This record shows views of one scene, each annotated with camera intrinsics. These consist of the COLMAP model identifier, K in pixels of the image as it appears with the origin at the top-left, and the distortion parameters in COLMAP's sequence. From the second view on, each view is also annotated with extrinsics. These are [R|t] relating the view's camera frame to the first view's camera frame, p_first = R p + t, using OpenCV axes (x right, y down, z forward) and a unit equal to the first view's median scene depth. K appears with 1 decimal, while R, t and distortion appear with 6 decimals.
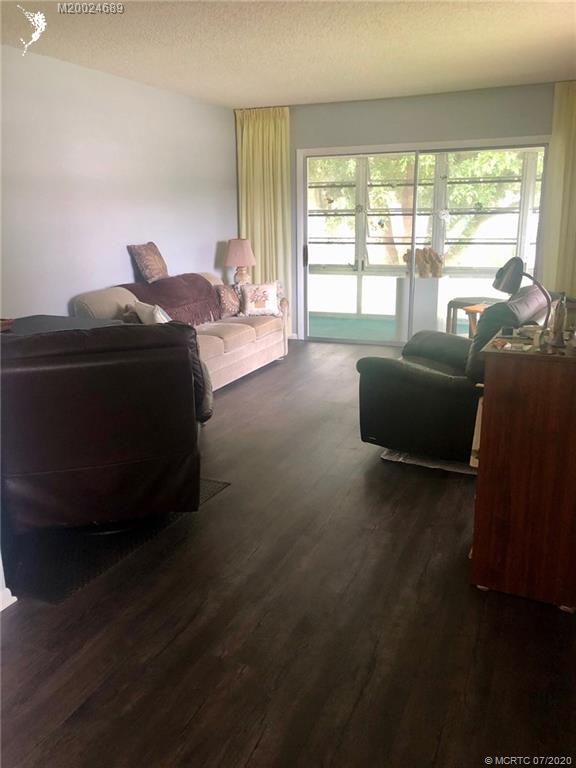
lens RADIAL K [[629.8, 0, 291.8], [0, 629.8, 383.9], [0, 0, 1]] dist [0.054540, -0.054421]
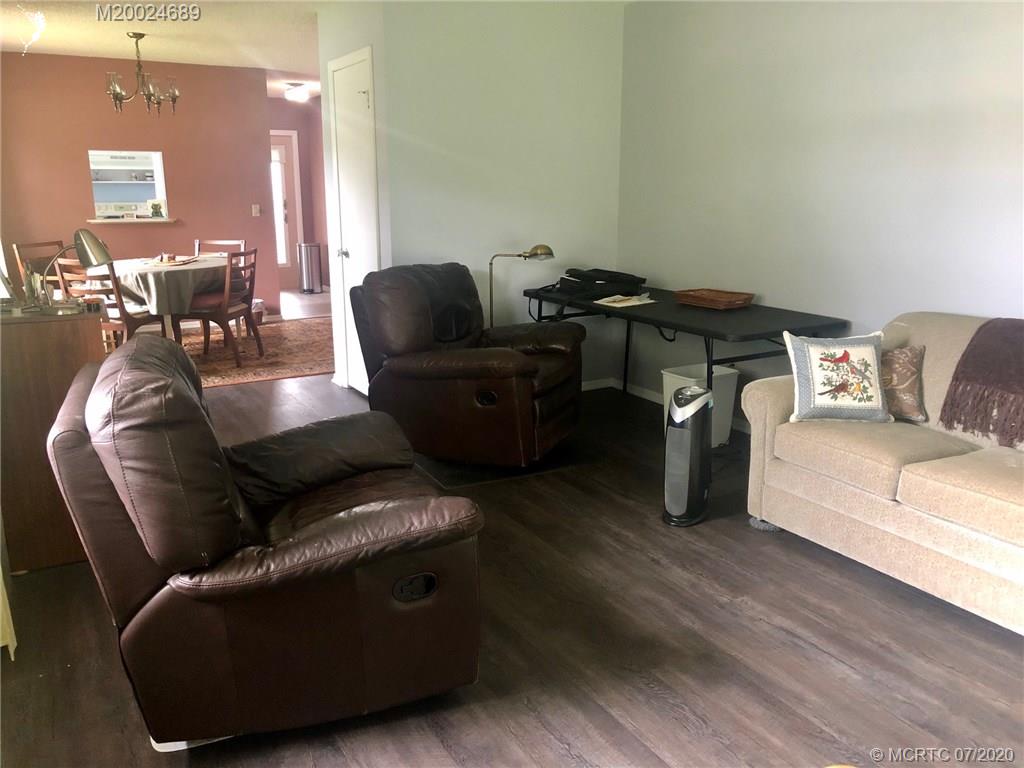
lens RADIAL K [[839.8, 0, 512.0], [0, 839.8, 384.0], [0, 0, 1]] dist [0.054540, -0.054421]
pose [[-0.598174, 0.197602, -0.776622, 0.378645], [-0.203221, 0.900038, 0.385530, -0.231157], [0.775171, 0.388439, -0.498222, 0.851235]]
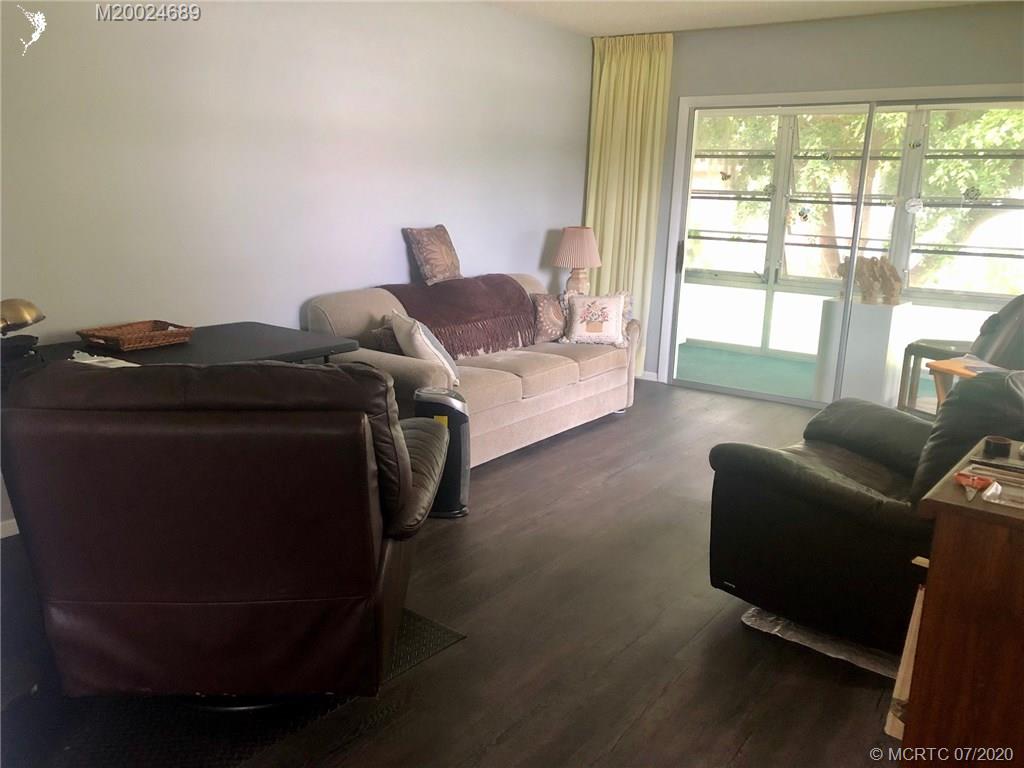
lens RADIAL K [[839.8, 0, 512.0], [0, 839.8, 384.0], [0, 0, 1]] dist [0.054540, -0.054421]
pose [[0.974796, 0.090177, -0.204059, 0.045178], [-0.098280, 0.994709, -0.029911, -0.030341], [0.200282, 0.049212, 0.978502, 0.121250]]
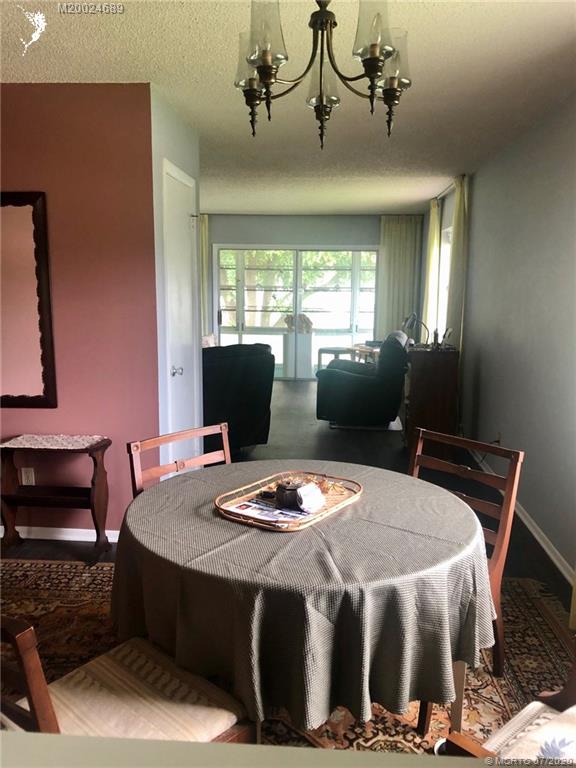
lens RADIAL K [[630.4, 0, 288.0], [0, 630.4, 384.0], [0, 0, 1]] dist [0.052394, -0.049653]
pose [[0.946932, -0.024926, 0.320465, -0.302629], [0.060437, 0.993014, -0.101347, 0.097029], [-0.315700, 0.115337, 0.941823, -0.358828]]
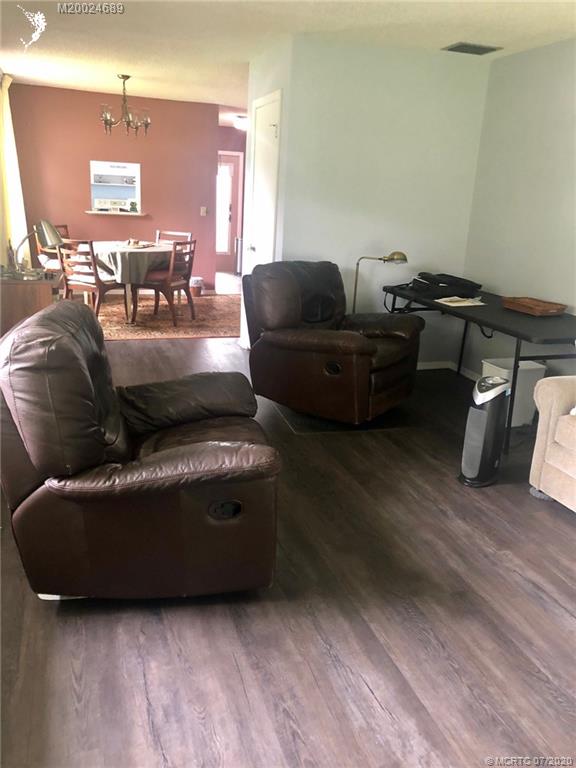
lens RADIAL K [[630.4, 0, 288.0], [0, 630.4, 384.0], [0, 0, 1]] dist [0.052394, -0.049653]
pose [[-0.742069, 0.167880, -0.648960, 0.337345], [-0.217521, 0.855432, 0.470022, -0.240513], [0.634049, 0.489952, -0.598272, 0.872263]]
